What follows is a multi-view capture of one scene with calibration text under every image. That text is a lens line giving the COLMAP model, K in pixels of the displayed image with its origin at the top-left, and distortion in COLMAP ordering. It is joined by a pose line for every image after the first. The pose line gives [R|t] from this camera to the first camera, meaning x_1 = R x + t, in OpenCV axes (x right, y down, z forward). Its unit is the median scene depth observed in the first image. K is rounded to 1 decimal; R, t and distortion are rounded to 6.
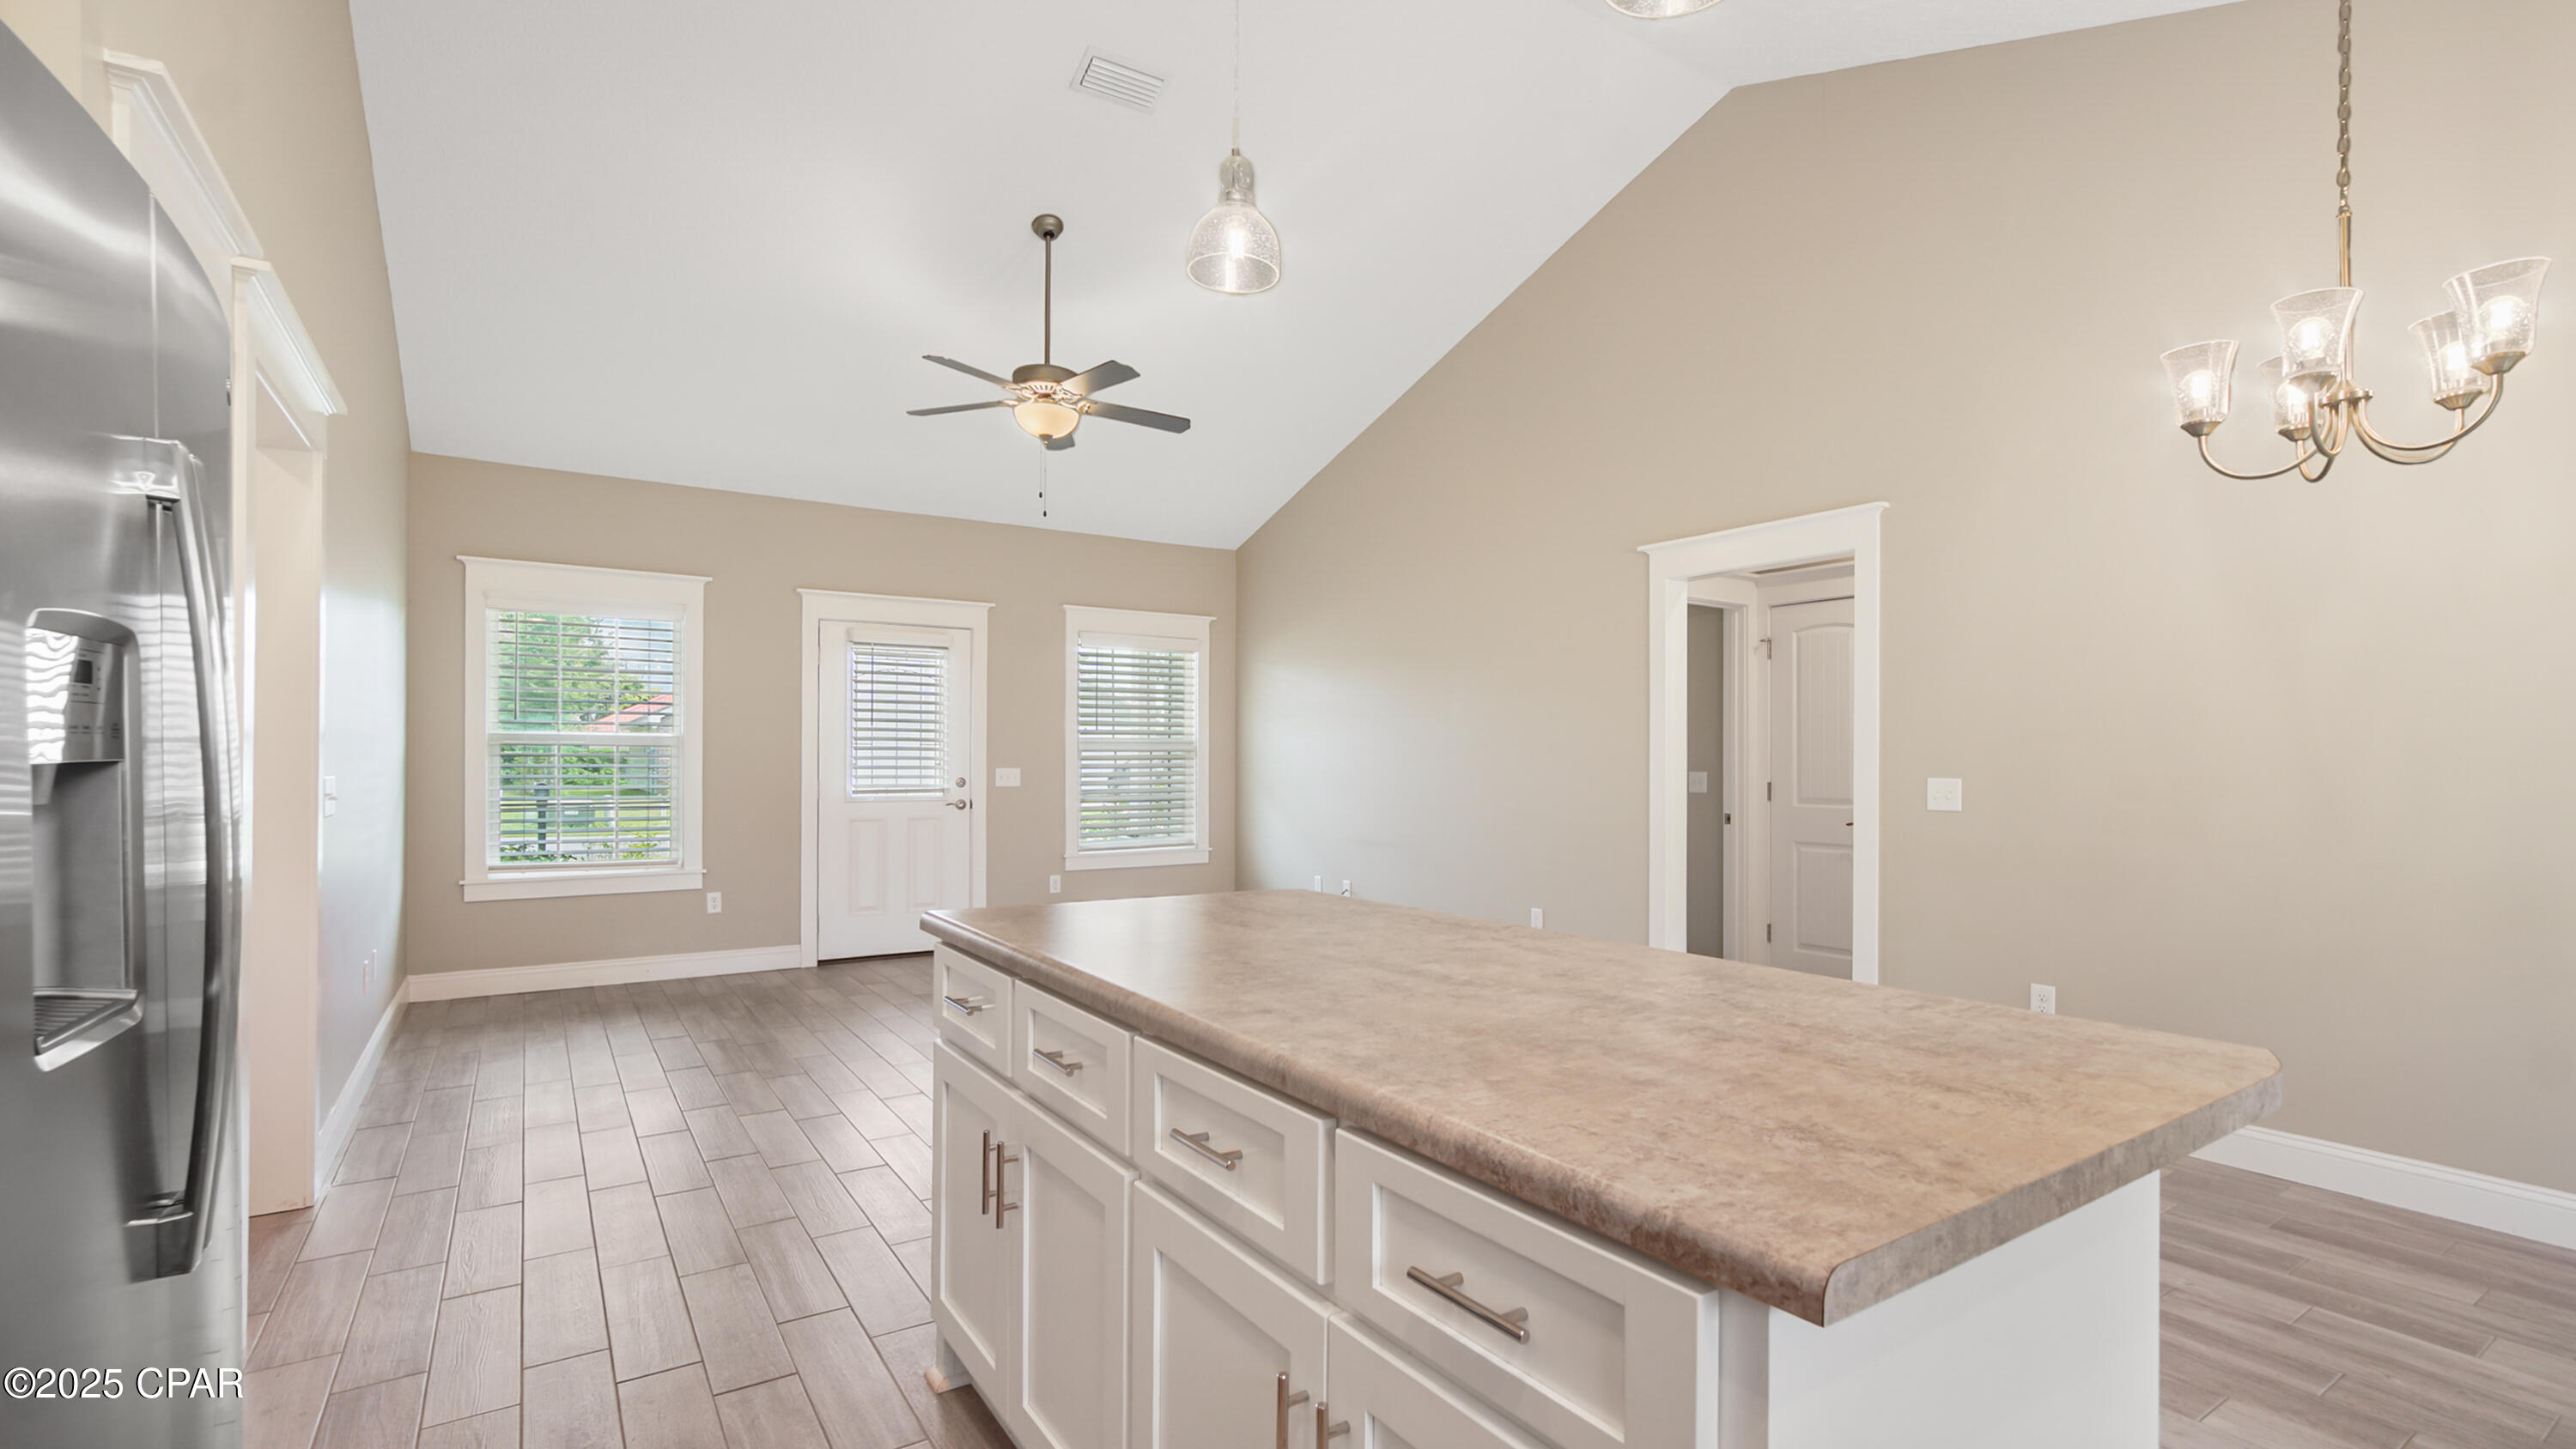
lens RADIAL K [[1139.1, 0, 1307.7], [0, 1139.1, 744.7], [0, 0, 1]] dist [-0.010598, 0.004923]
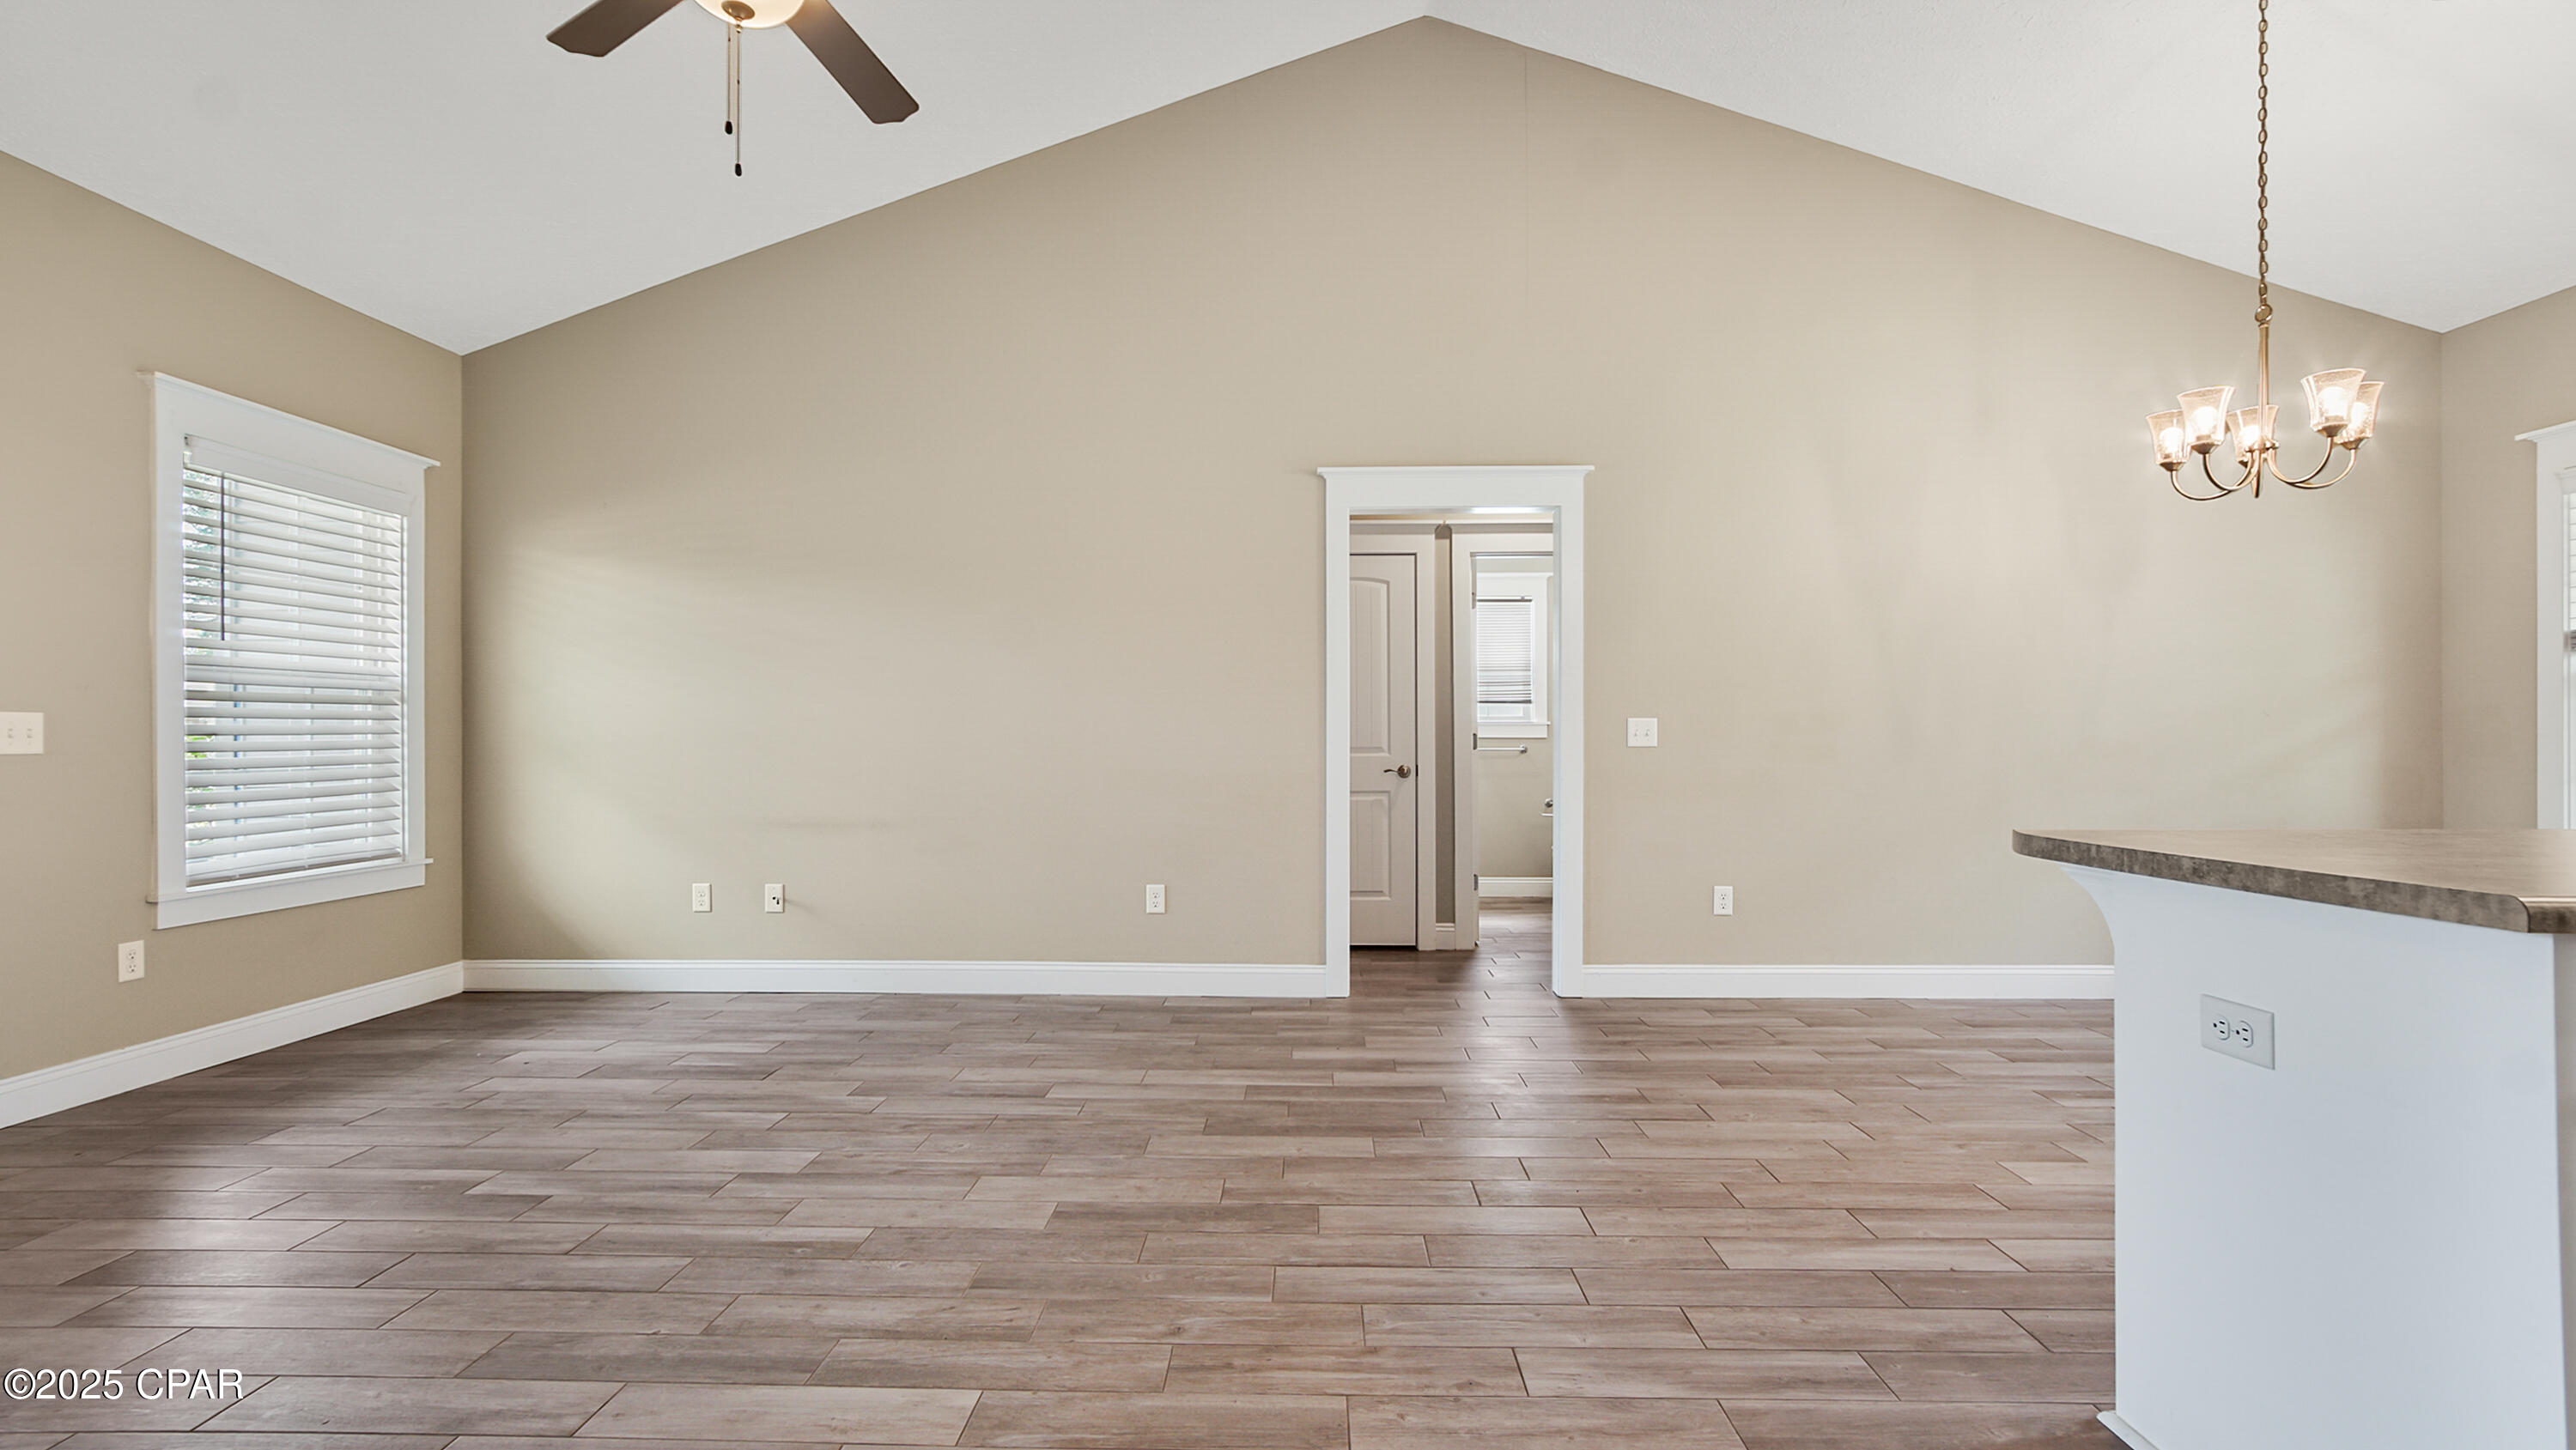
lens RADIAL K [[1139.2, 0, 1264.8], [0, 1139.2, 738.5], [0, 0, 1]] dist [-0.010598, 0.004923]
pose [[0.592463, -0.002763, 0.805593, -0.356356], [-0.006272, 0.999948, 0.008042, 0.026375], [-0.805573, -0.009817, 0.592415, 0.384000]]
